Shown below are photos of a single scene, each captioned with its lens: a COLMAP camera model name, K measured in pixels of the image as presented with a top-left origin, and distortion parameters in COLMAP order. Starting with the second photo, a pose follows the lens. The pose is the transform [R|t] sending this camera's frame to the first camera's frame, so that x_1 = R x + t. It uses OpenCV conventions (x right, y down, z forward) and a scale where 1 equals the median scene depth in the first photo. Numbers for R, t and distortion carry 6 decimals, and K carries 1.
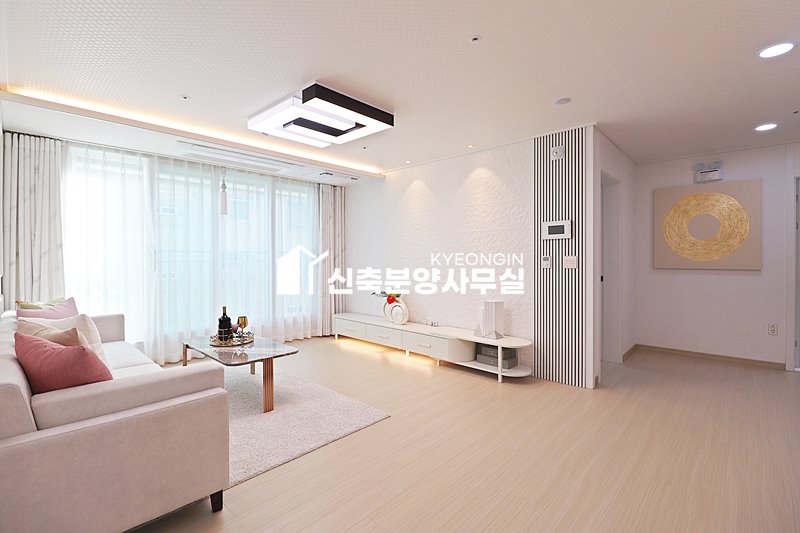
lens RADIAL K [[371.3, 0, 399.7], [0, 371.3, 261.3], [0, 0, 1]] dist [0.000464, -0.000020]
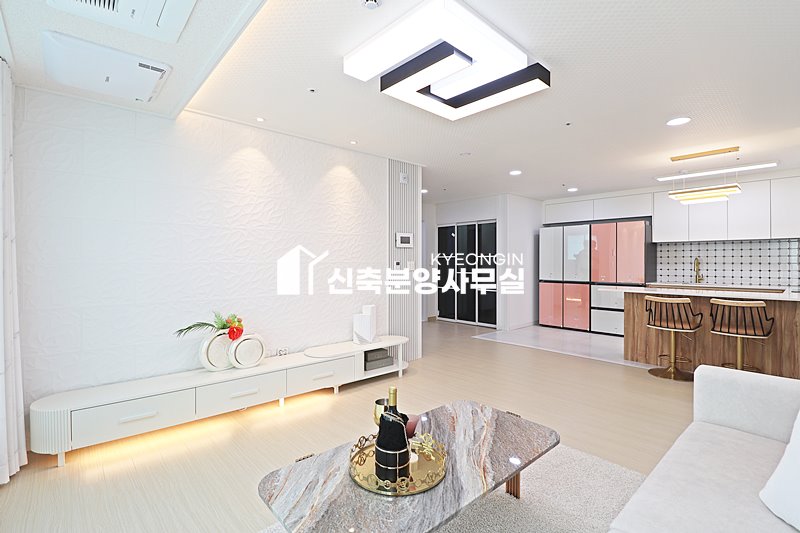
lens RADIAL K [[371.3, 0, 399.7], [0, 371.3, 261.3], [0, 0, 1]] dist [0.000464, -0.000020]
pose [[0.082879, -0.010944, 0.996500, -0.745183], [-0.000322, 0.999939, 0.011008, -0.024976], [-0.996560, -0.001233, 0.082871, 0.832046]]
